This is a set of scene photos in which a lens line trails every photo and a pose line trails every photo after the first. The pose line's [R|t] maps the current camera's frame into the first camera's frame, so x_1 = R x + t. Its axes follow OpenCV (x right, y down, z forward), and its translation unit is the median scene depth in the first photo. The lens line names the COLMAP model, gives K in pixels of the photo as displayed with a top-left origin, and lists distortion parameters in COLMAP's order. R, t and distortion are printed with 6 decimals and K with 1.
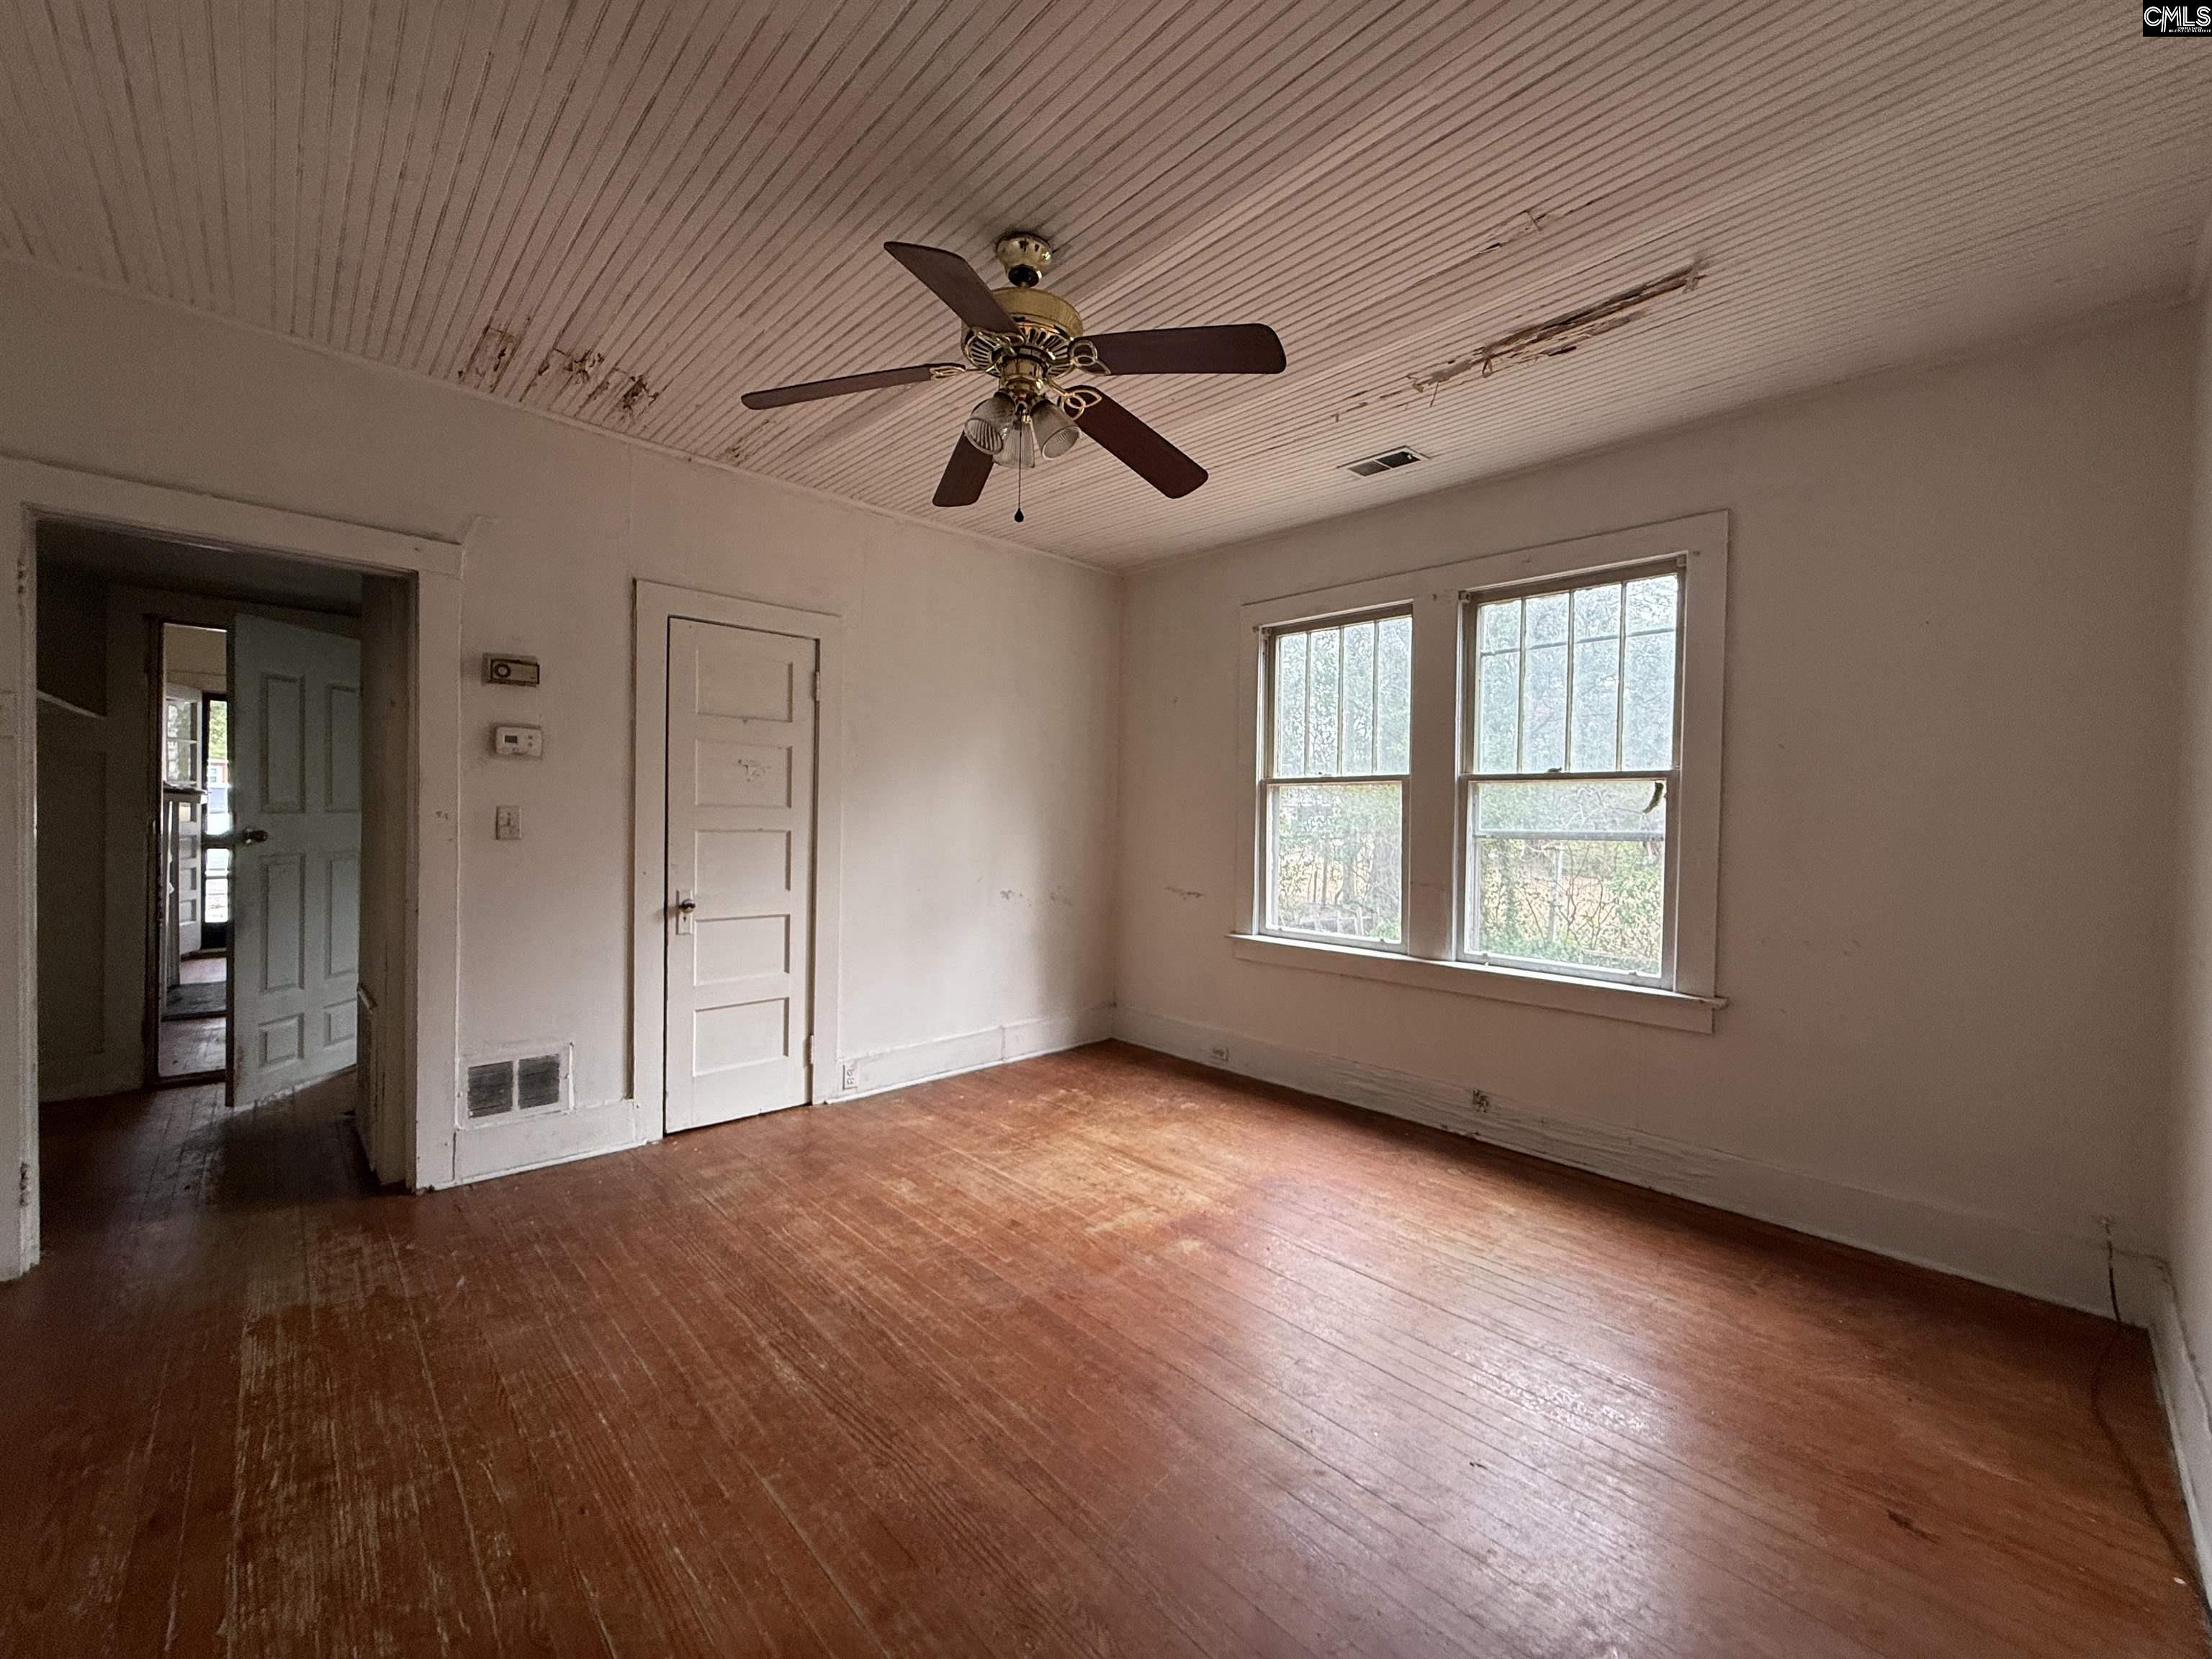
lens RADIAL K [[876.5, 0, 1103.2], [0, 876.5, 819.9], [0, 0, 1]] dist [-0.002822, -0.000104]
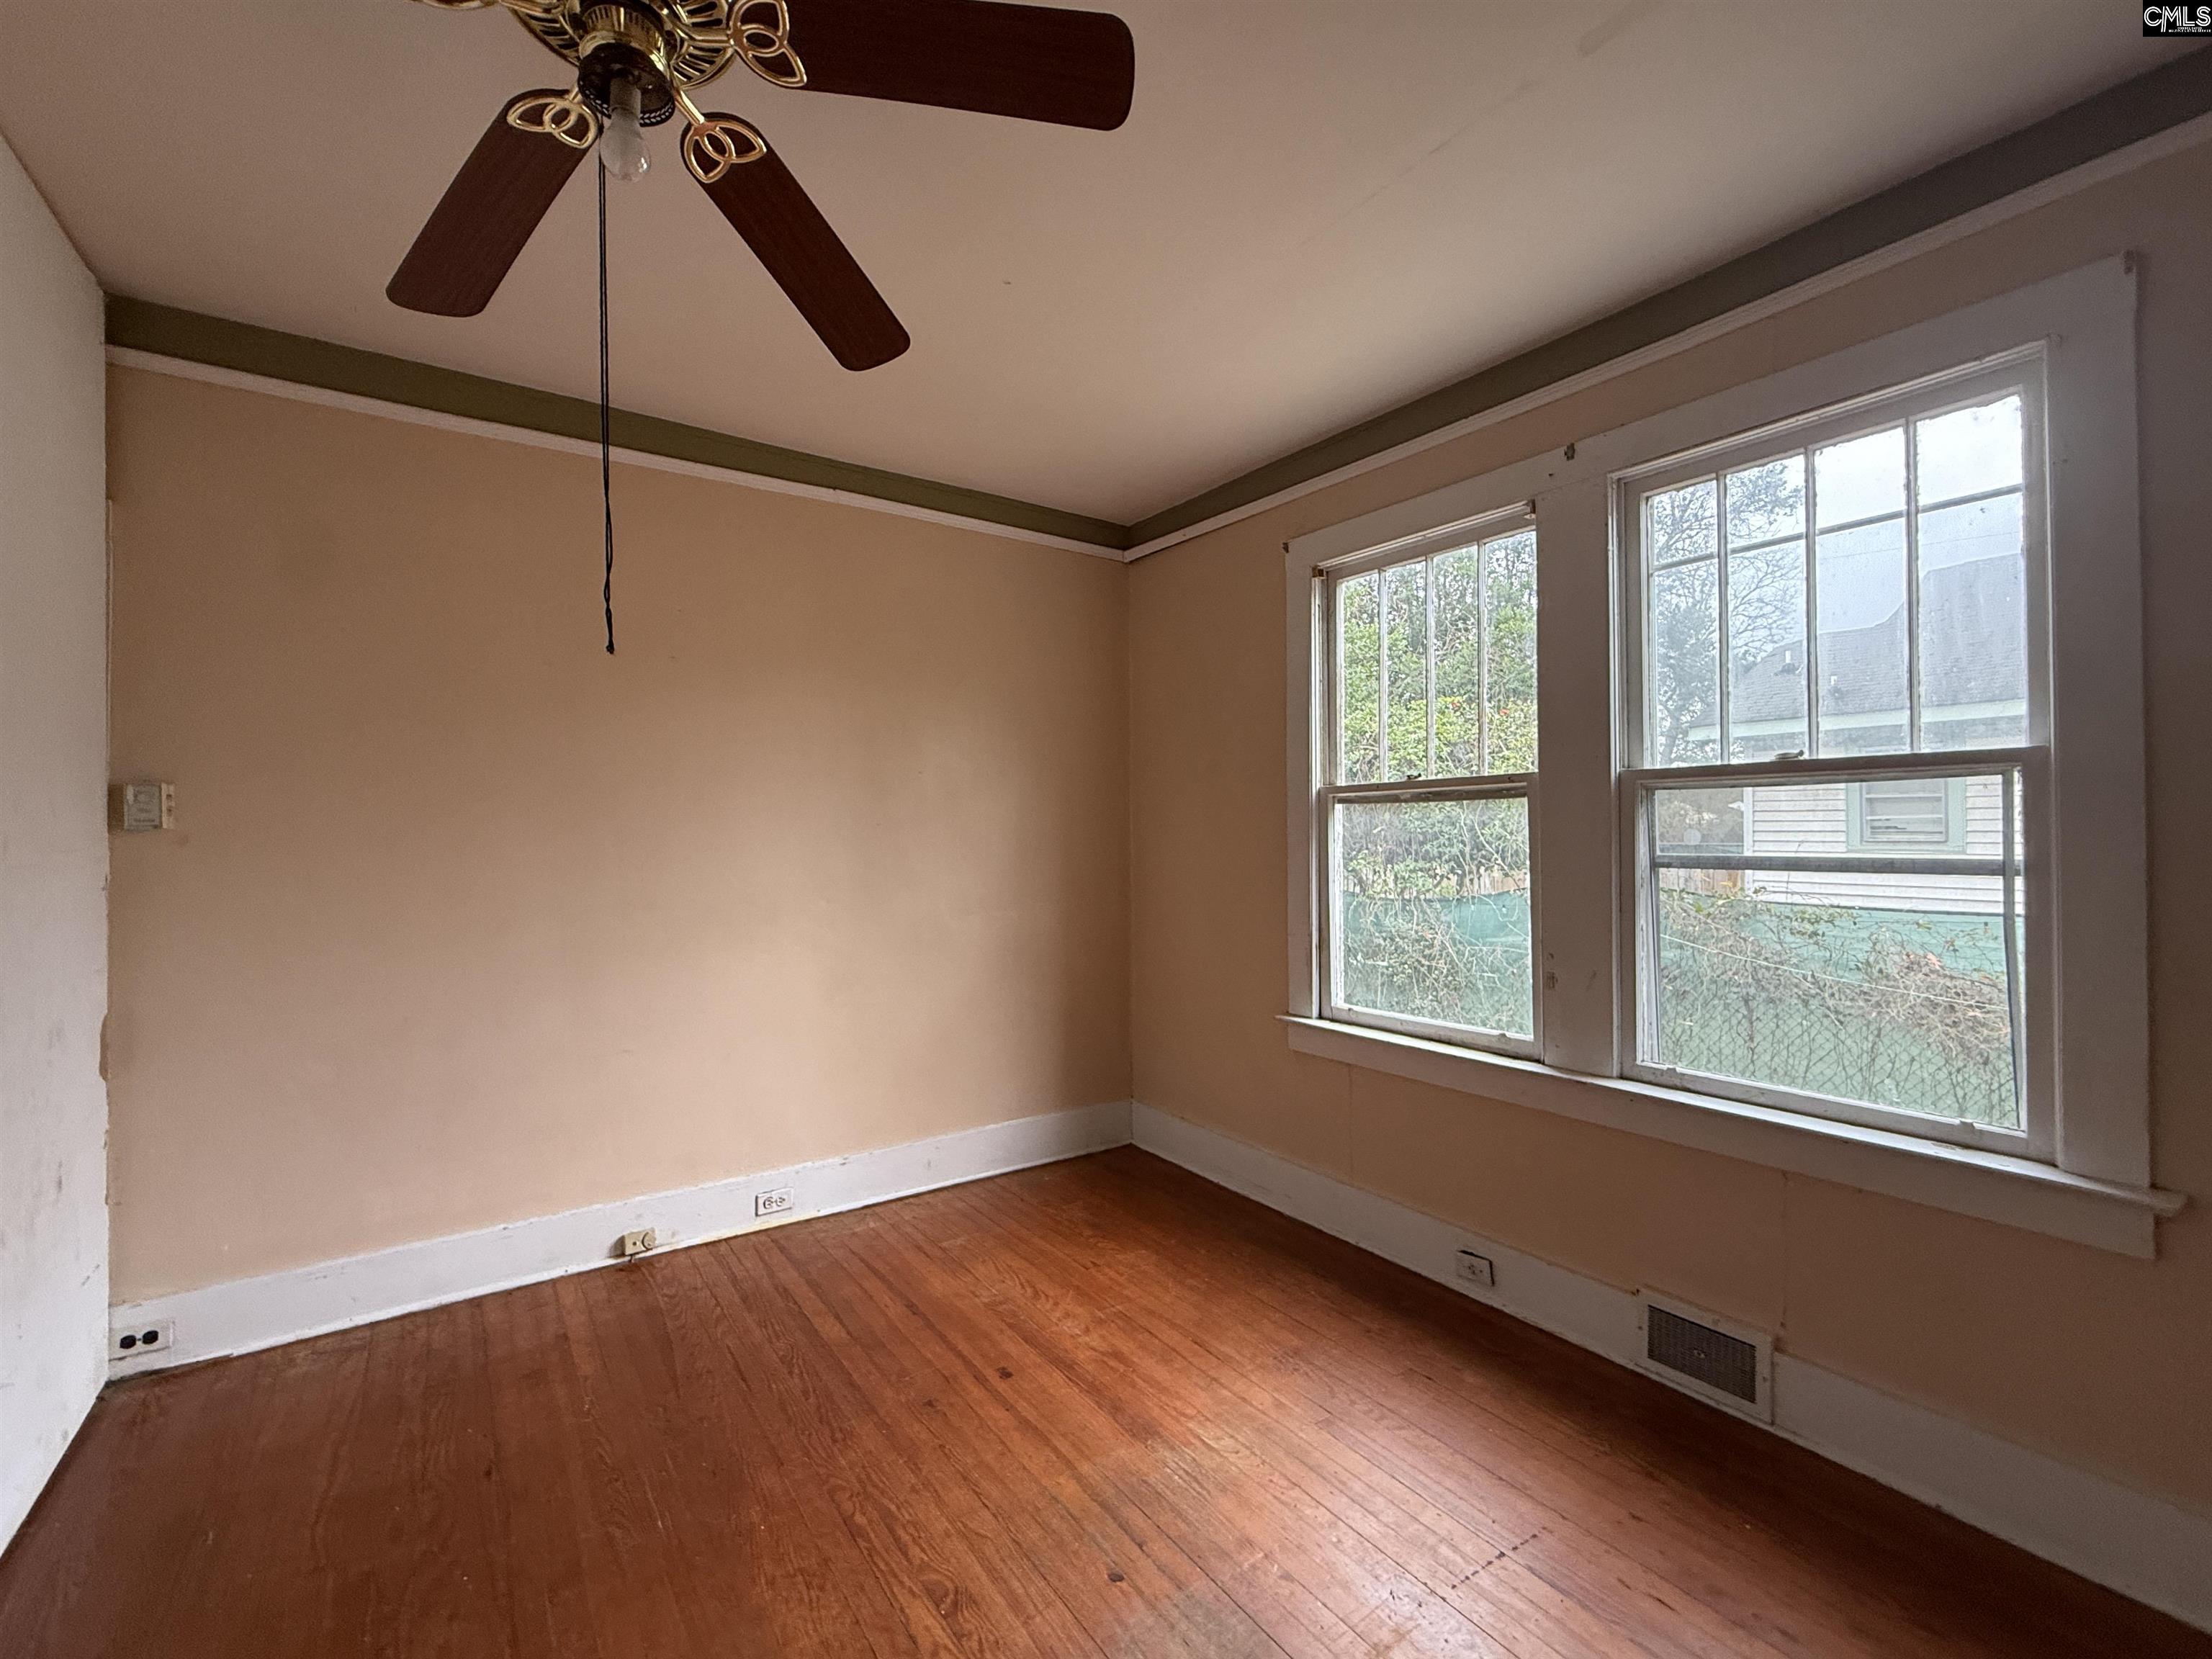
lens RADIAL K [[940.9, 0, 1111.3], [0, 940.9, 822.9], [0, 0, 1]] dist [-0.004020, -0.000152]
pose [[0.990375, -0.019416, -0.137040, 0.136940], [0.015780, 0.999495, -0.027569, -0.002526], [0.137506, 0.025141, 0.990182, 0.288562]]
